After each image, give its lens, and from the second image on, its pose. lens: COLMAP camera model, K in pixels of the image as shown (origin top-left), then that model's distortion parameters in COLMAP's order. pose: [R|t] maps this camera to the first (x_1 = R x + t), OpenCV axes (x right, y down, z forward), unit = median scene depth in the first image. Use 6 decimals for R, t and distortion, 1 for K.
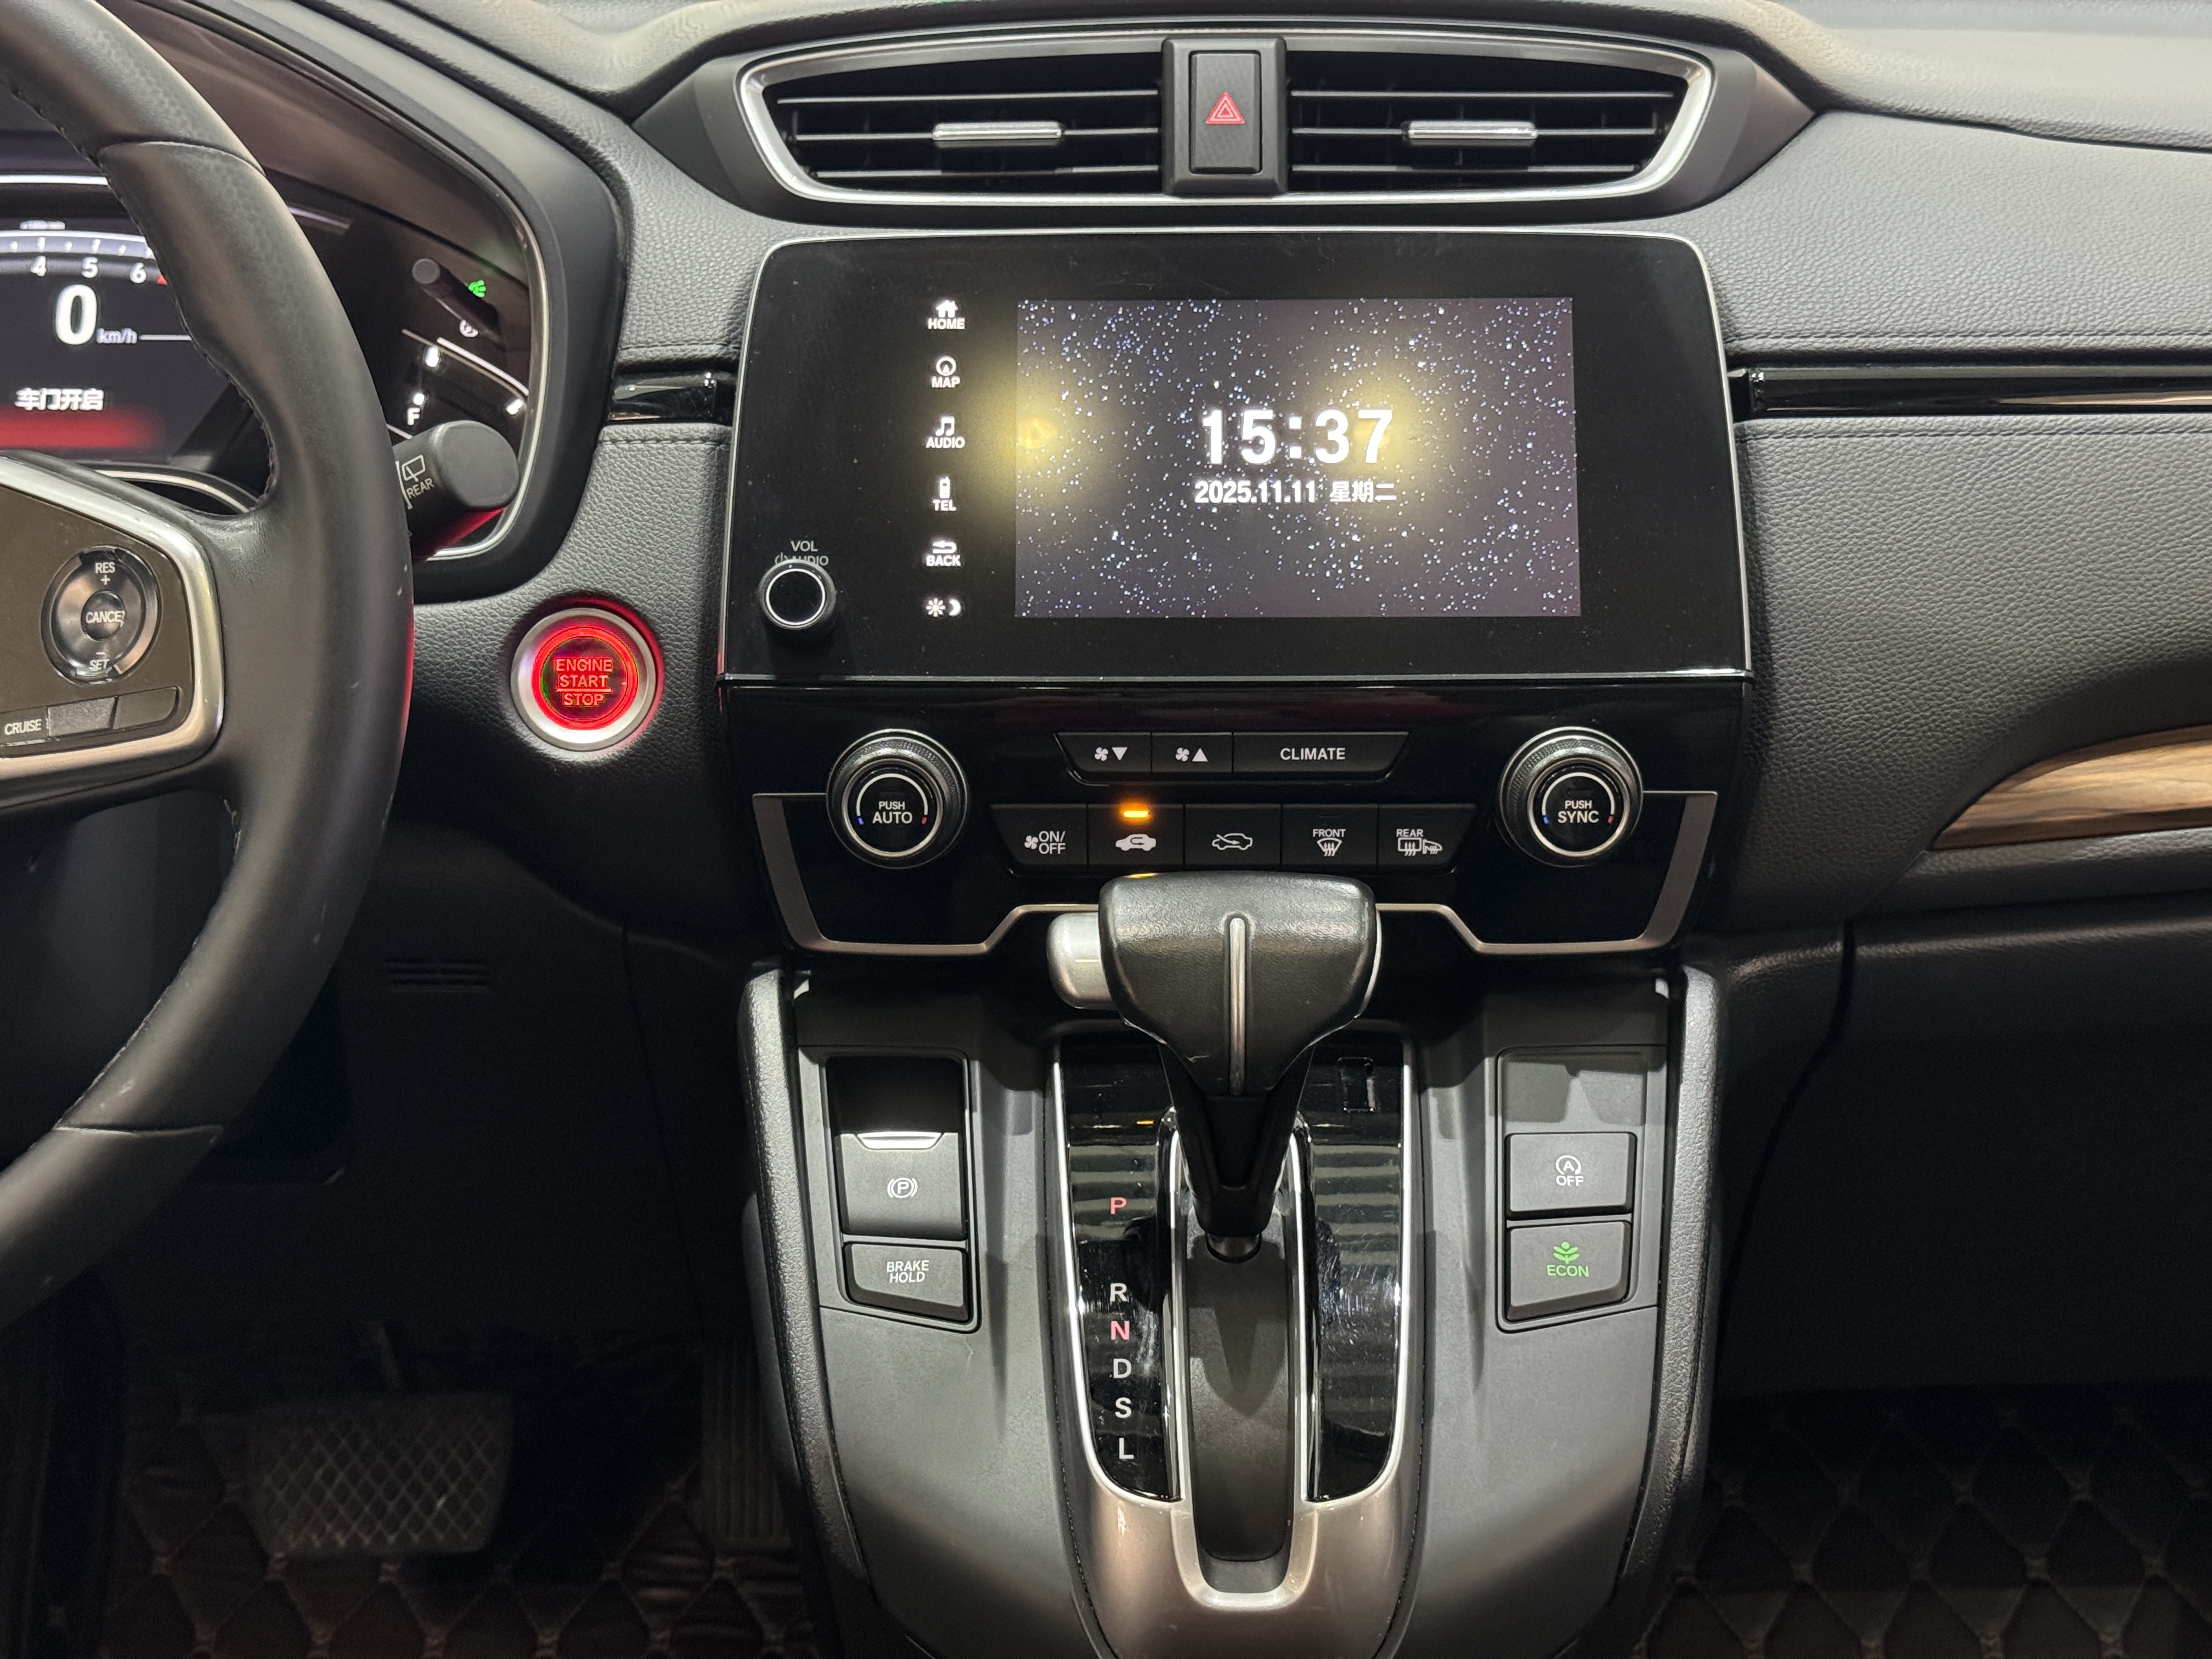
lens RADIAL K [[3102.6, 0, 1103.7], [0, 3102.6, 841.0], [0, 0, 1]] dist [0.135478, -0.323574]
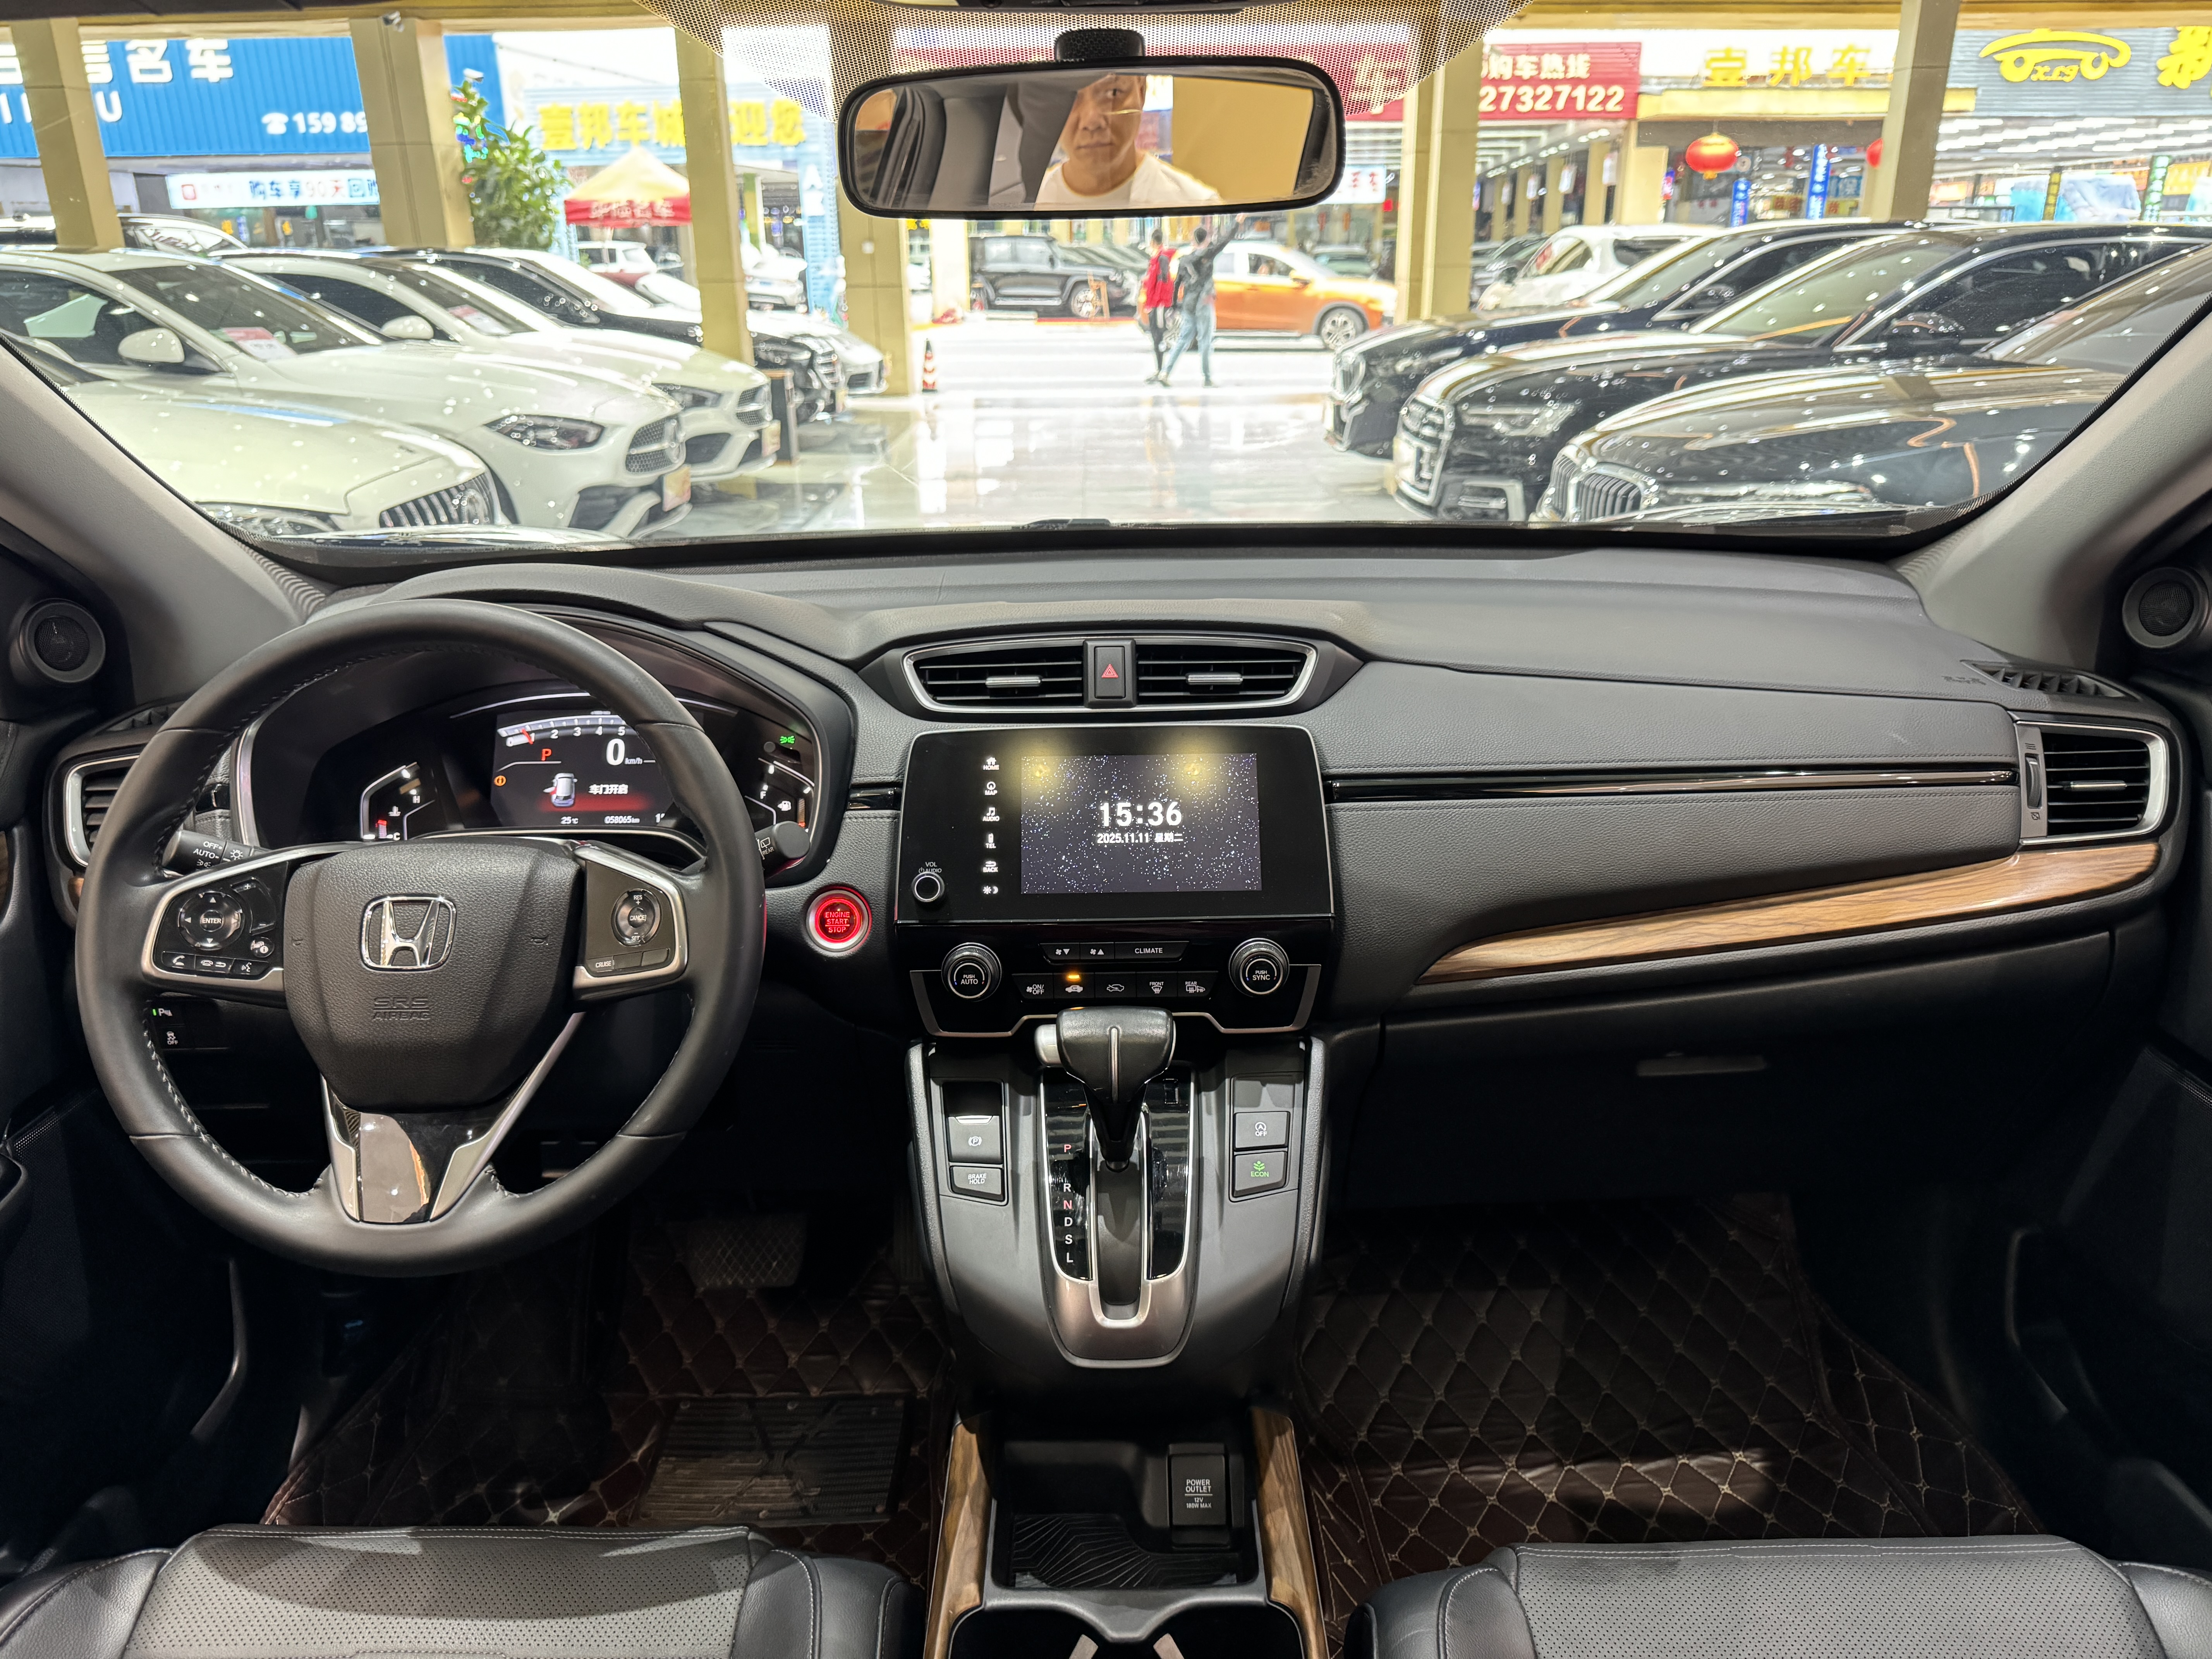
lens RADIAL K [[1553.4, 0, 1109.1], [0, 1553.4, 824.1], [0, 0, 1]] dist [0.089122, -0.157508]
pose [[0.999876, -0.014121, 0.007021, 0.030141], [0.014399, 0.999042, -0.041324, -0.074559], [-0.006431, 0.041420, 0.999121, -0.173535]]
